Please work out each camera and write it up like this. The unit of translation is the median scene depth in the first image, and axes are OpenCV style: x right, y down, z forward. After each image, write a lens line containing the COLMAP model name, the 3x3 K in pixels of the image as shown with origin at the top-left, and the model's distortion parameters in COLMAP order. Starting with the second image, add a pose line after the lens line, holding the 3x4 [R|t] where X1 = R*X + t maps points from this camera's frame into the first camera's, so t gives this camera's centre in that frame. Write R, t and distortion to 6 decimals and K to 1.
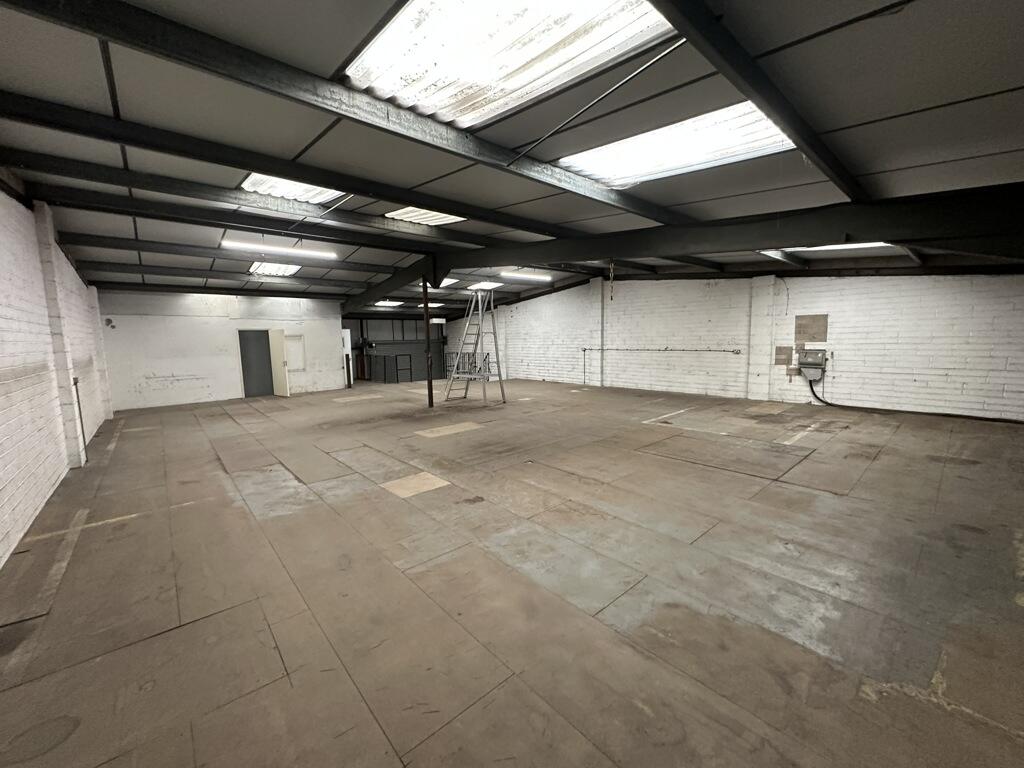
lens RADIAL K [[409.0, 0, 509.6], [0, 409.0, 380.7], [0, 0, 1]] dist [-0.001663, -0.000087]
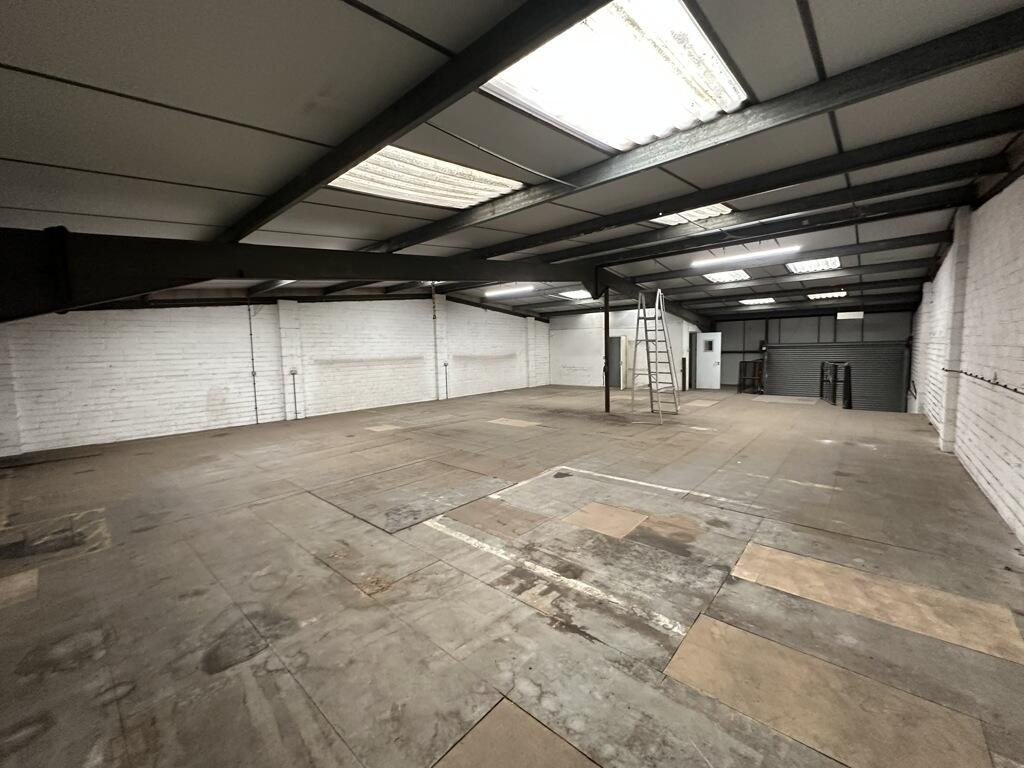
lens RADIAL K [[409.0, 0, 505.2], [0, 409.0, 382.5], [0, 0, 1]] dist [-0.001663, -0.000087]
pose [[0.121117, 0.102709, -0.987310, 1.396317], [-0.090599, 0.991625, 0.092043, -0.146696], [0.988495, 0.078302, 0.129408, 1.086367]]
